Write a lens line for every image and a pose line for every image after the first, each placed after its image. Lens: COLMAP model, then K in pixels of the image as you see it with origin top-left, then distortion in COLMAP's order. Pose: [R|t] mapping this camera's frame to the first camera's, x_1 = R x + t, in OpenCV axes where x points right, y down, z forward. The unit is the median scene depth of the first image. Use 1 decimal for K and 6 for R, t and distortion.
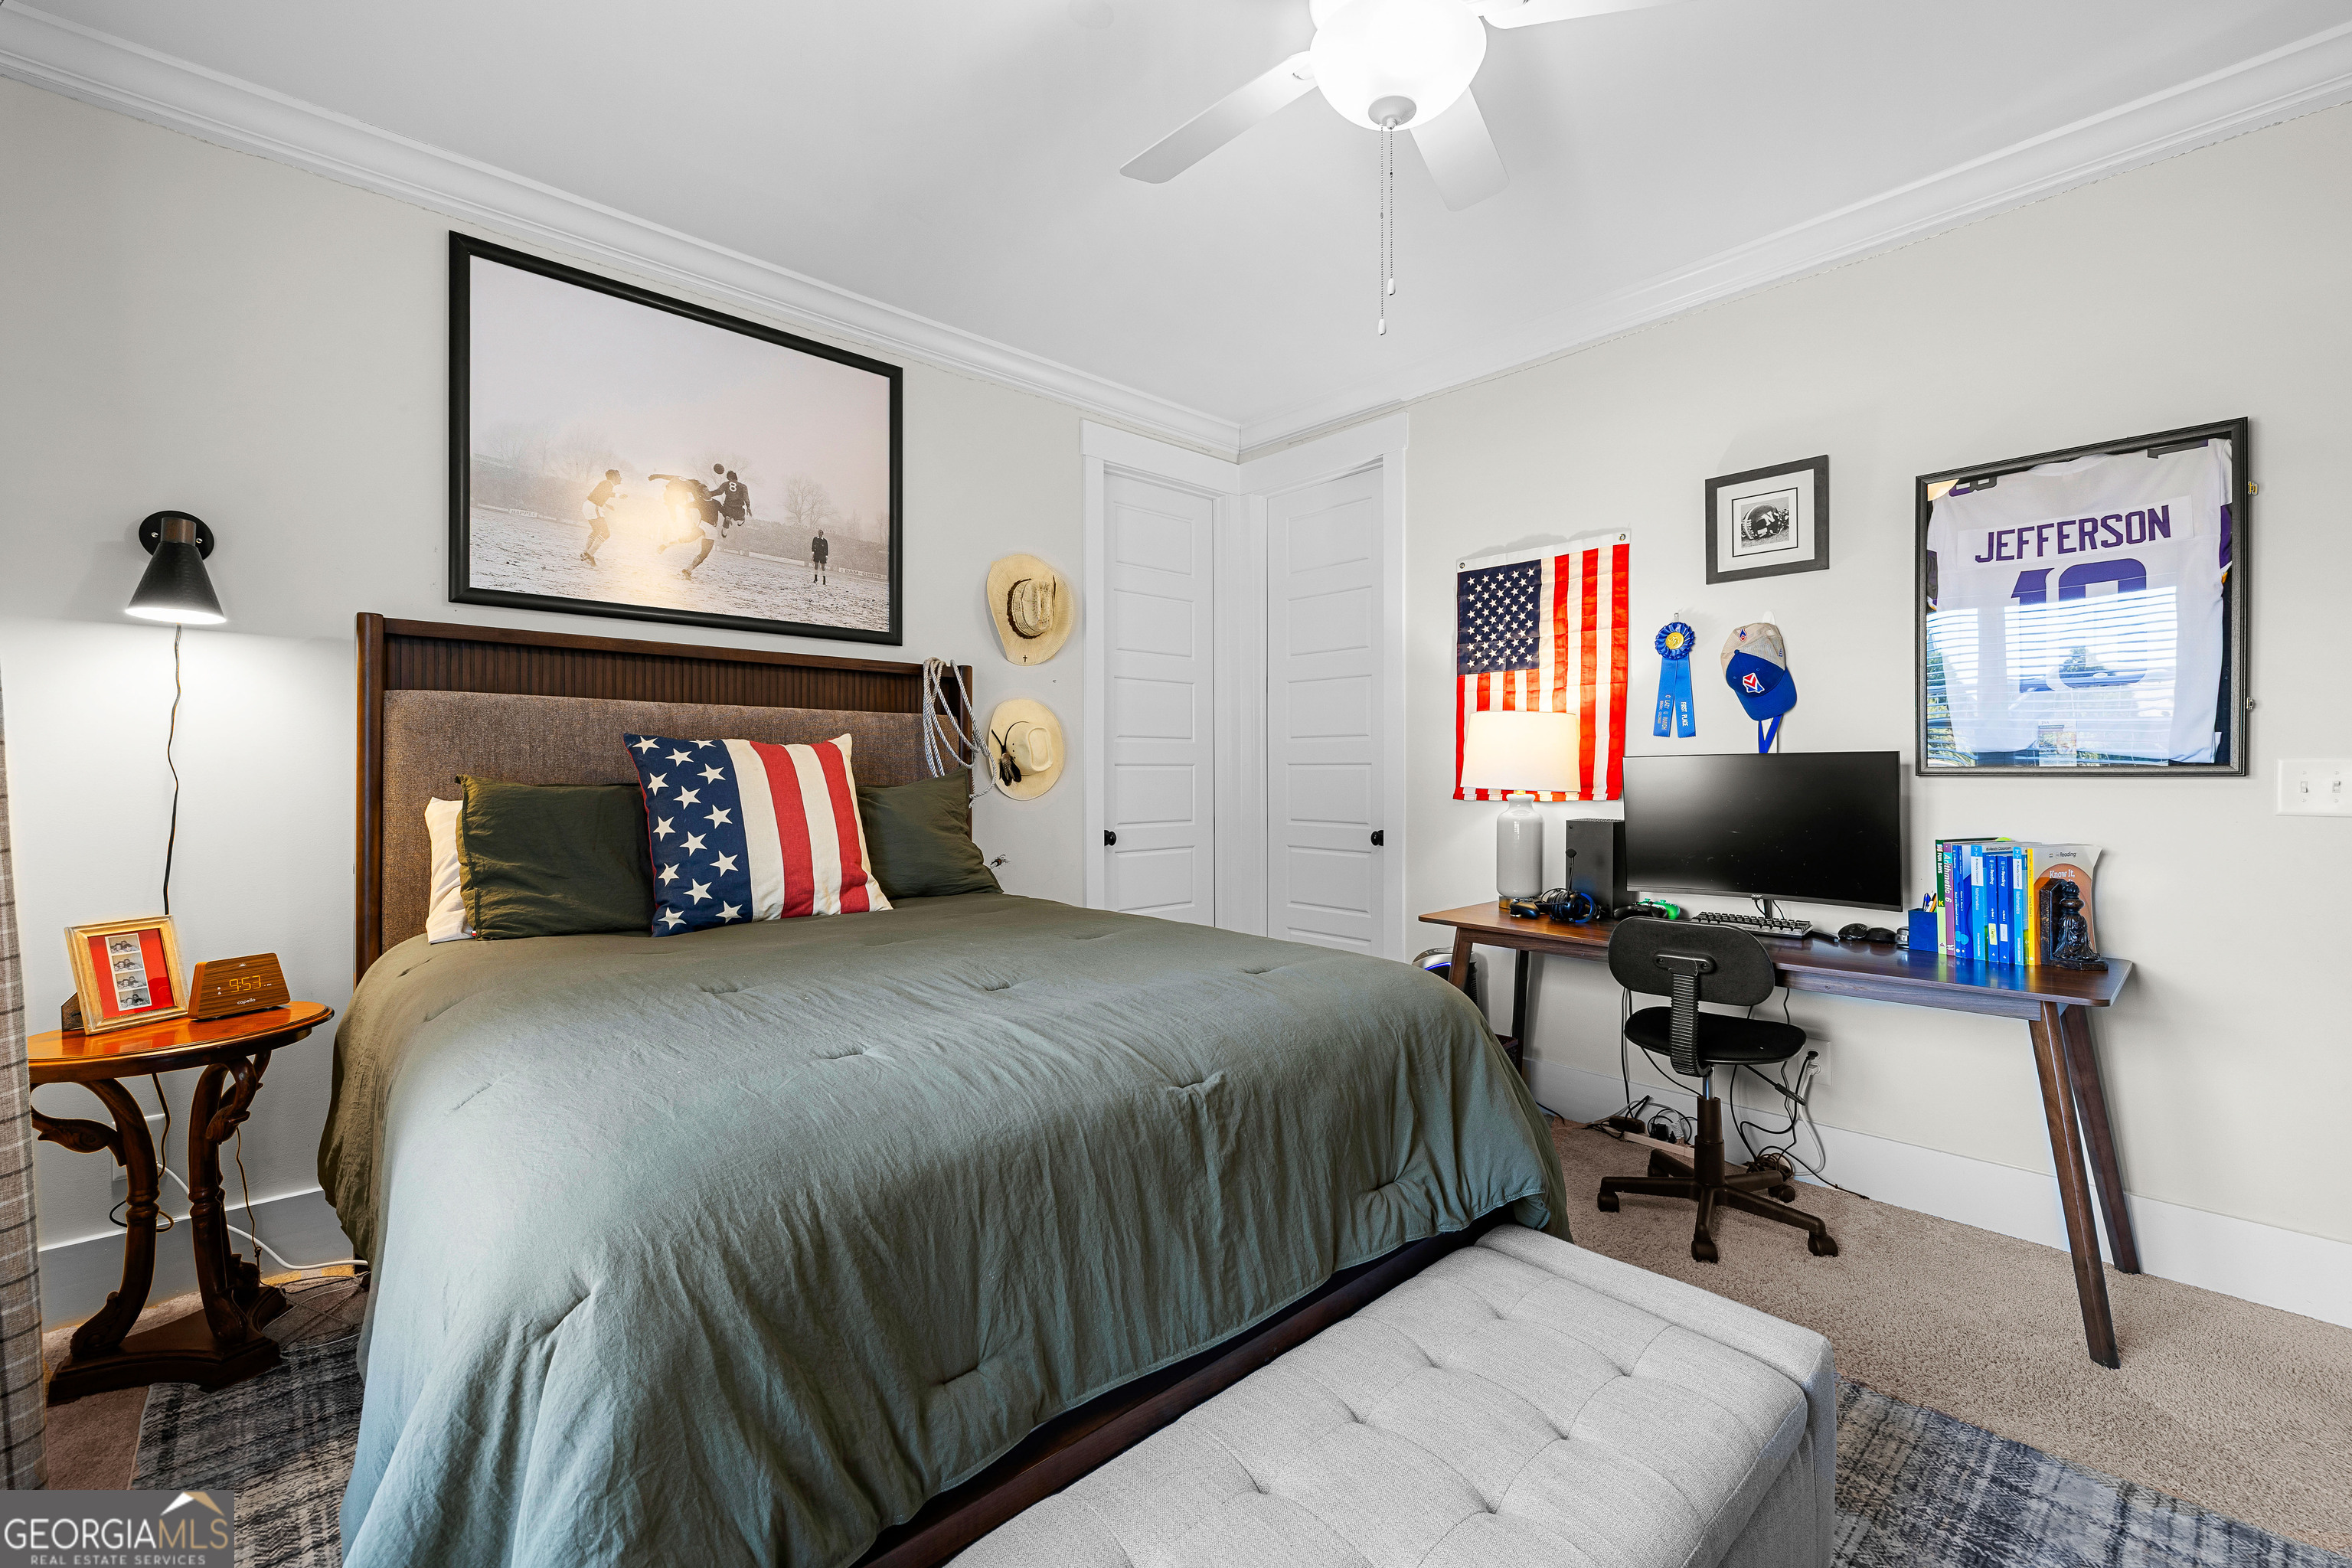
lens RADIAL K [[1002.5, 0, 1170.9], [0, 1002.5, 775.0], [0, 0, 1]] dist [0.000612, 0.000107]
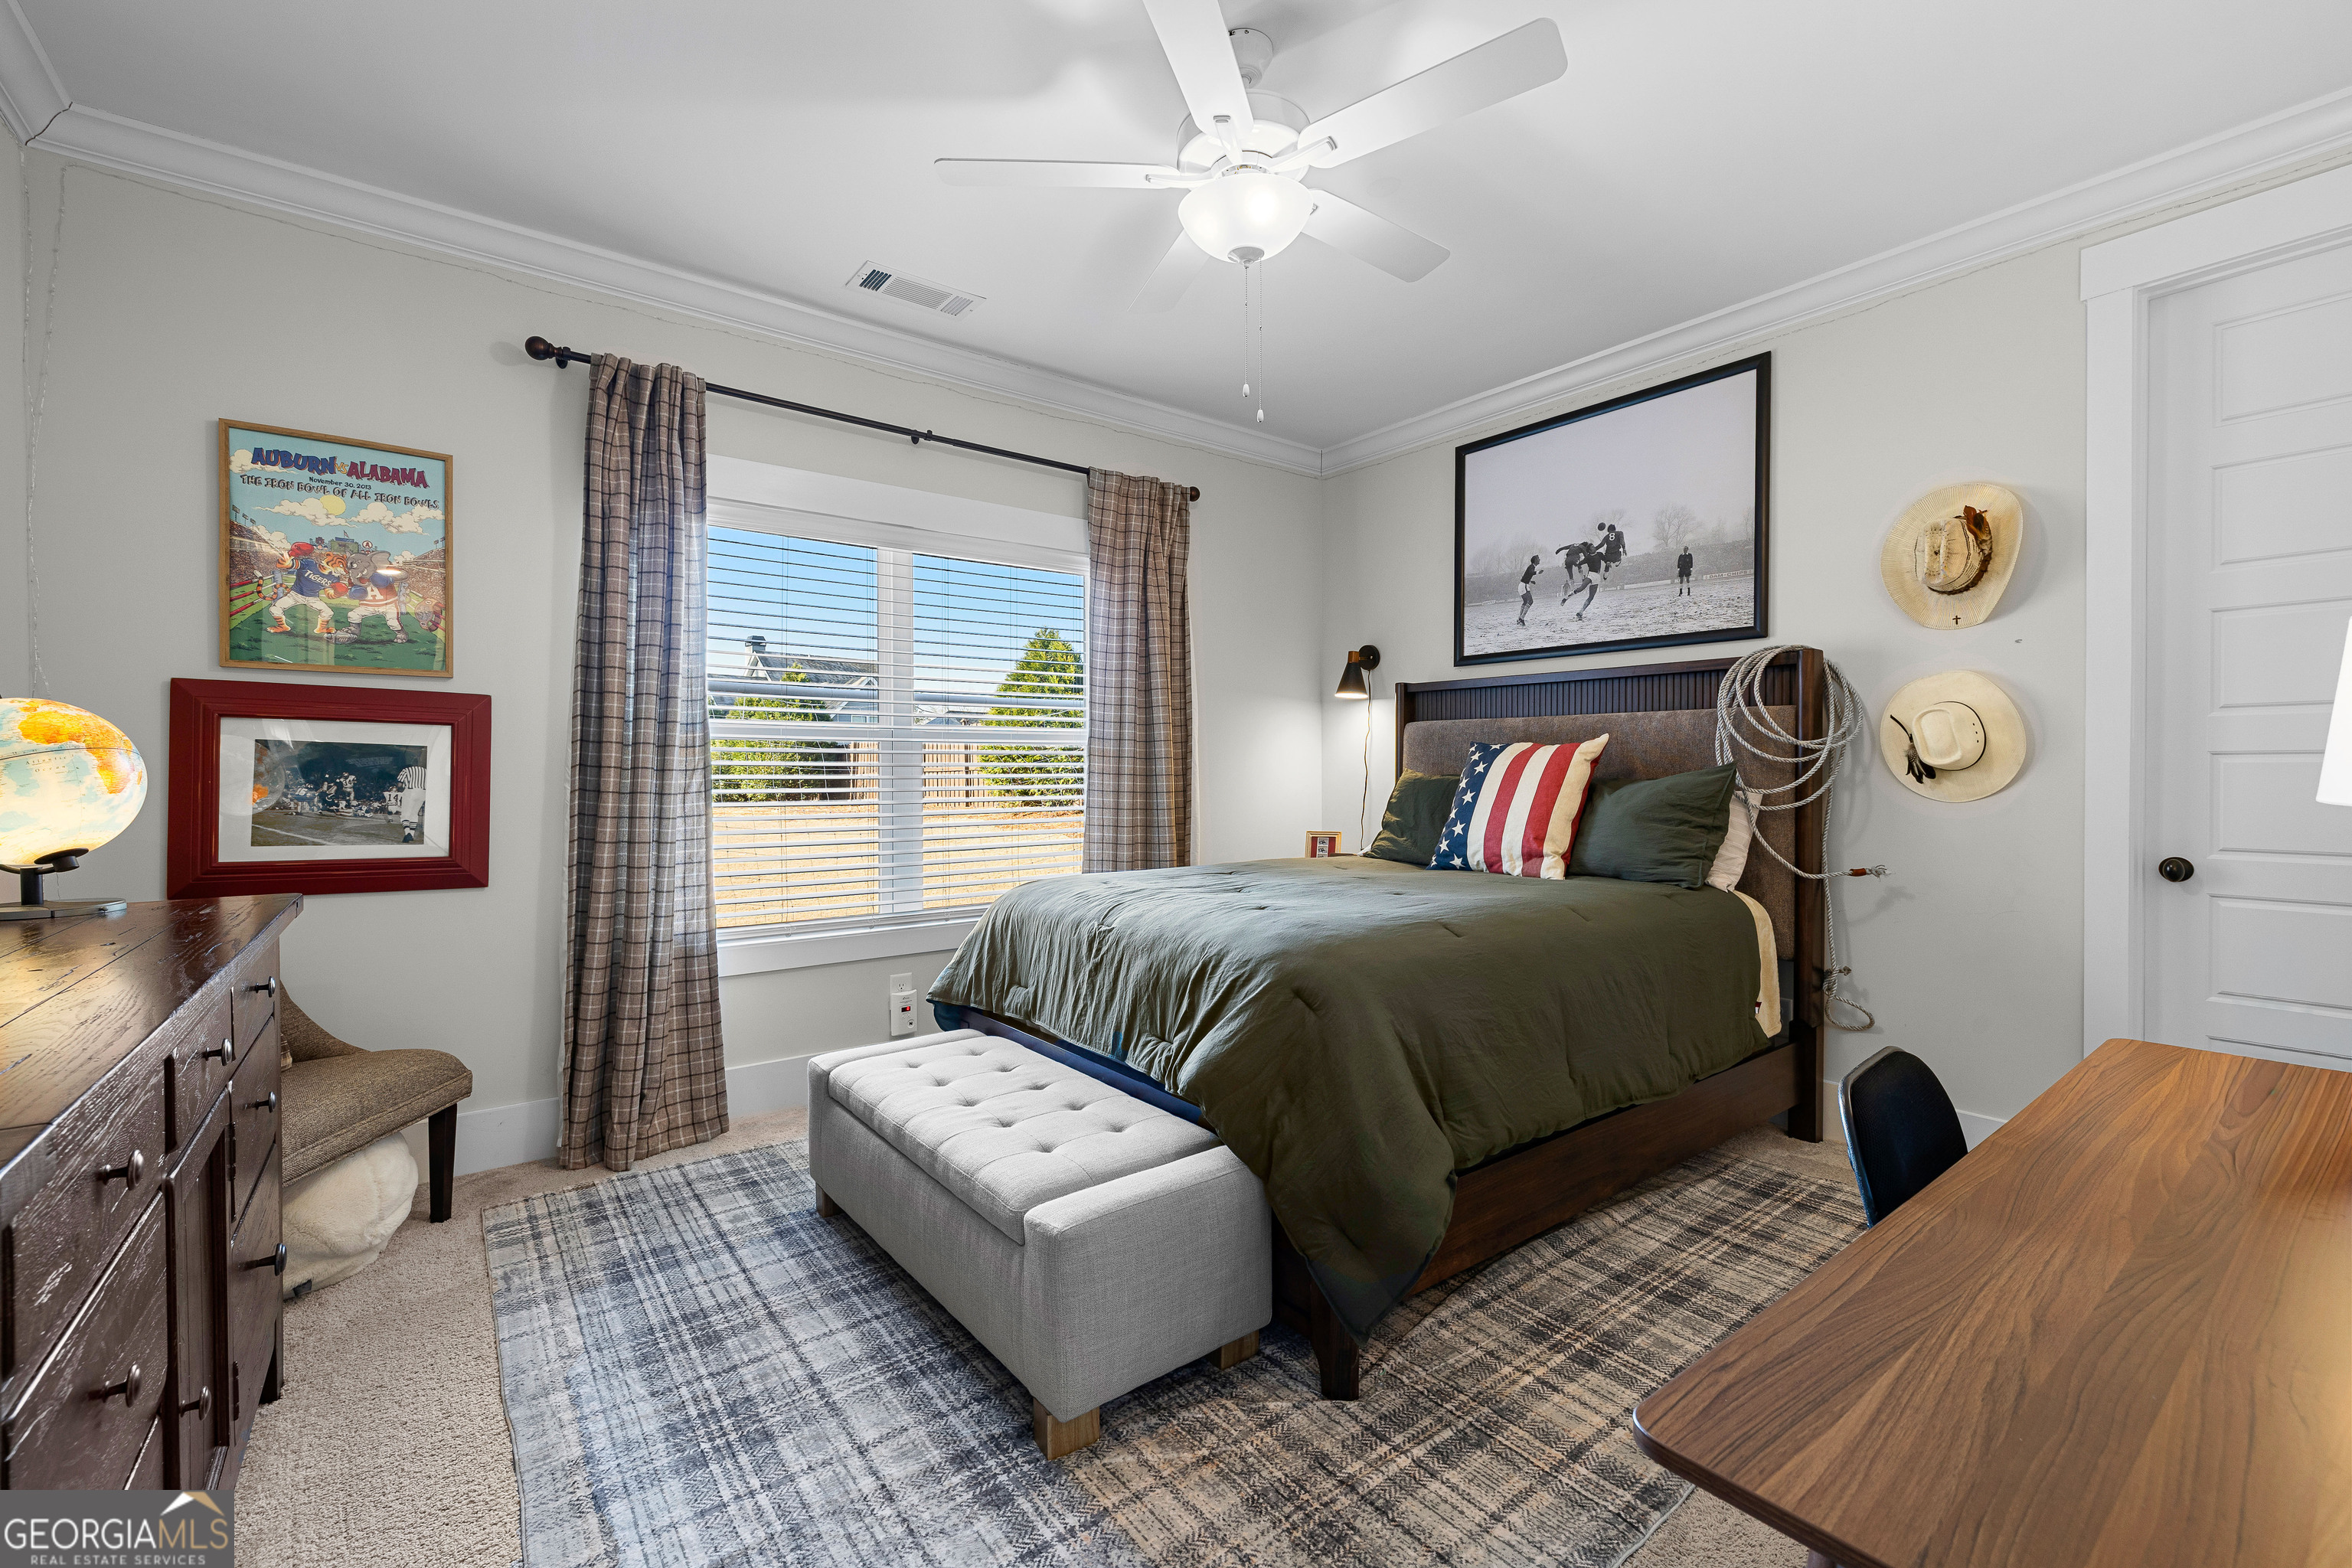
lens RADIAL K [[1002.5, 0, 1170.9], [0, 1002.5, 775.0], [0, 0, 1]] dist [0.000612, 0.000107]
pose [[-0.099439, 0.002795, -0.995040, 0.836657], [-0.005386, 0.999980, 0.003347, 0.005758], [0.995029, 0.005692, -0.099422, 0.572755]]
